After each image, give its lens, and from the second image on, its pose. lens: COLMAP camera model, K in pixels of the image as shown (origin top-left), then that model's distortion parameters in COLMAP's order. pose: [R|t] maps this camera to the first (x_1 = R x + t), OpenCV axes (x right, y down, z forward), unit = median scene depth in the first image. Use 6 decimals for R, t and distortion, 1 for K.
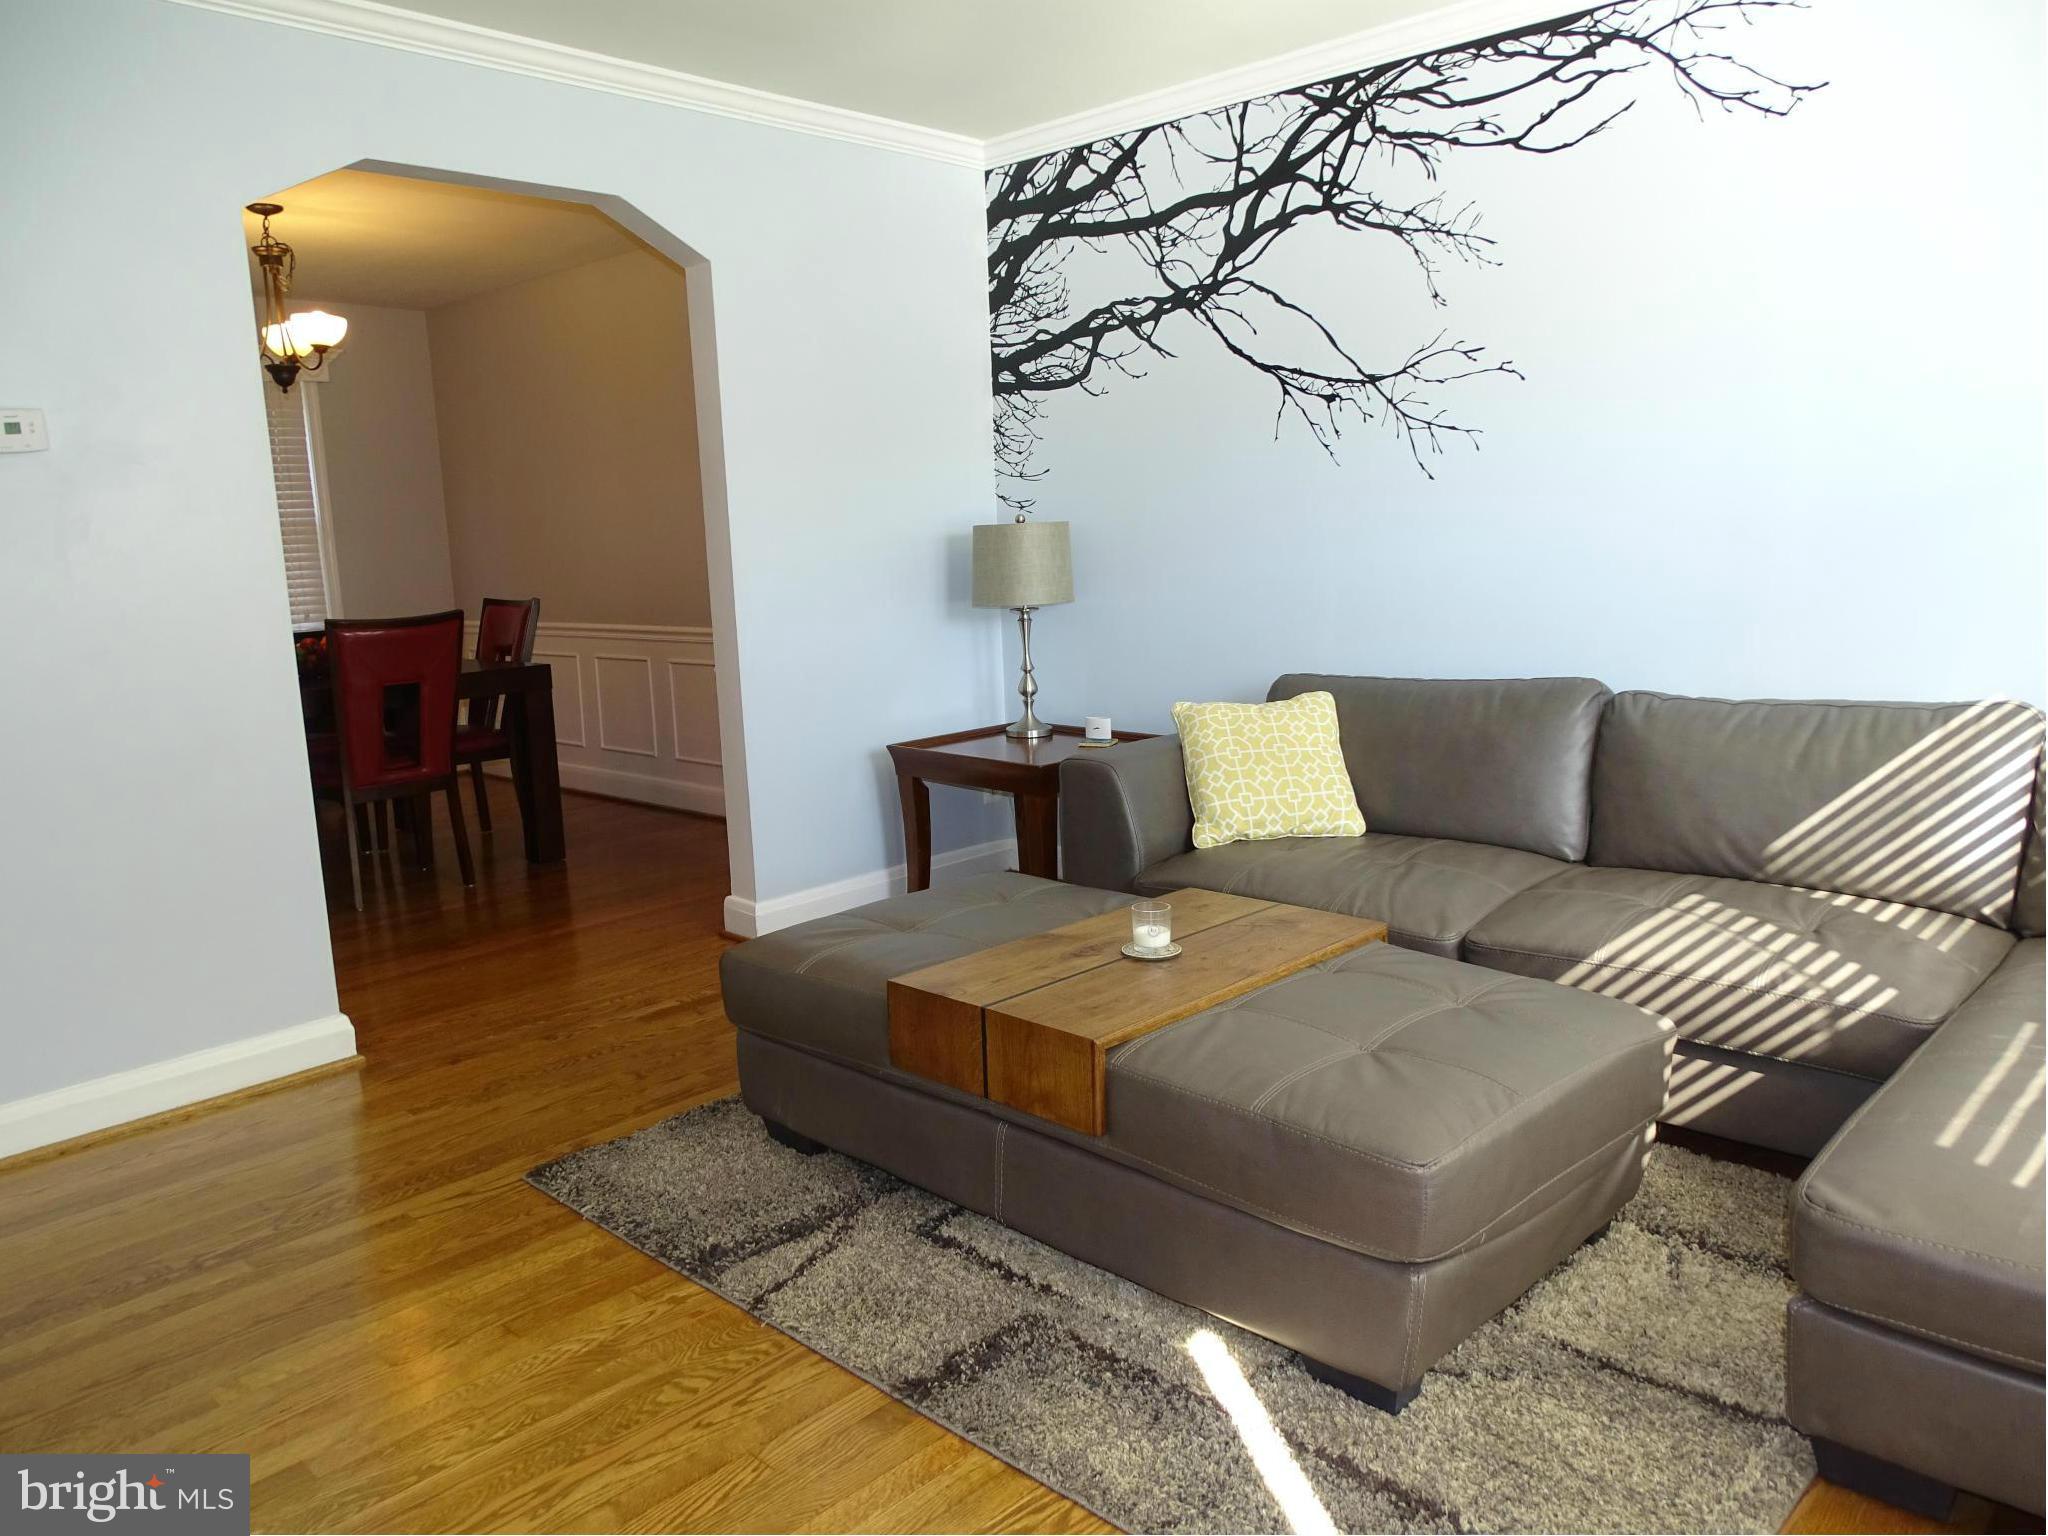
lens RADIAL K [[1461.2, 0, 1046.2], [0, 1461.2, 768.8], [0, 0, 1]] dist [0.005559, 0.008620]
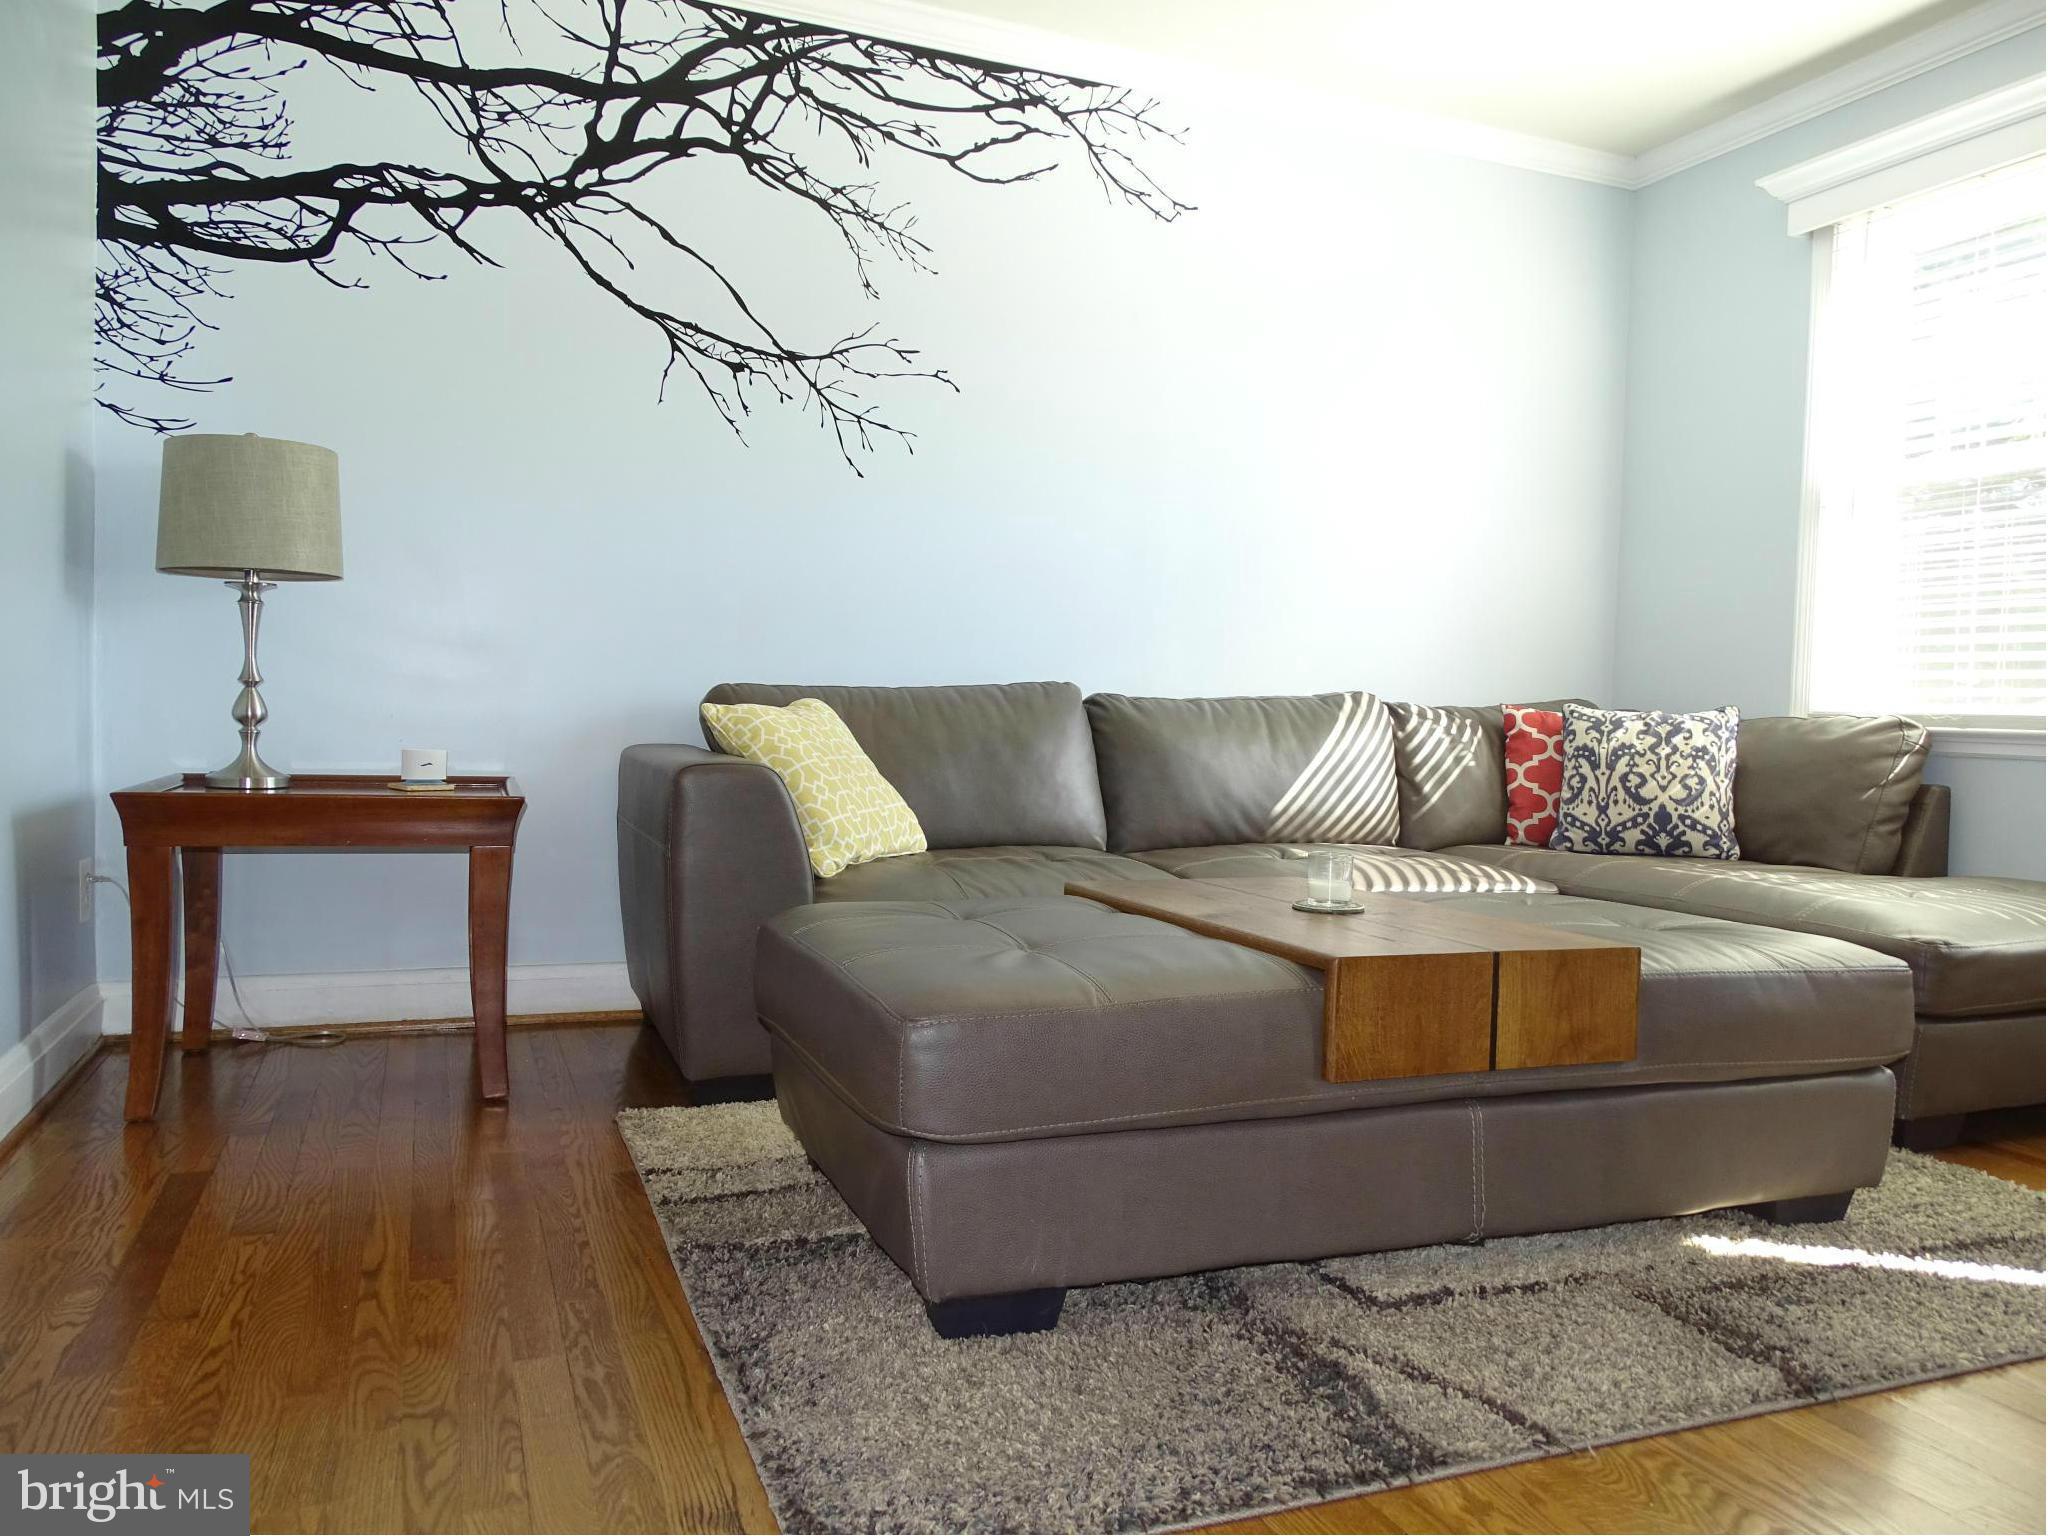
lens RADIAL K [[1461.2, 0, 1021.4], [0, 1461.2, 763.5], [0, 0, 1]] dist [0.005559, 0.008620]
pose [[0.427606, 0.007522, 0.903934, -0.510362], [0.109461, 0.992176, -0.060036, 0.047803], [-0.897313, 0.124617, 0.423437, 0.515476]]
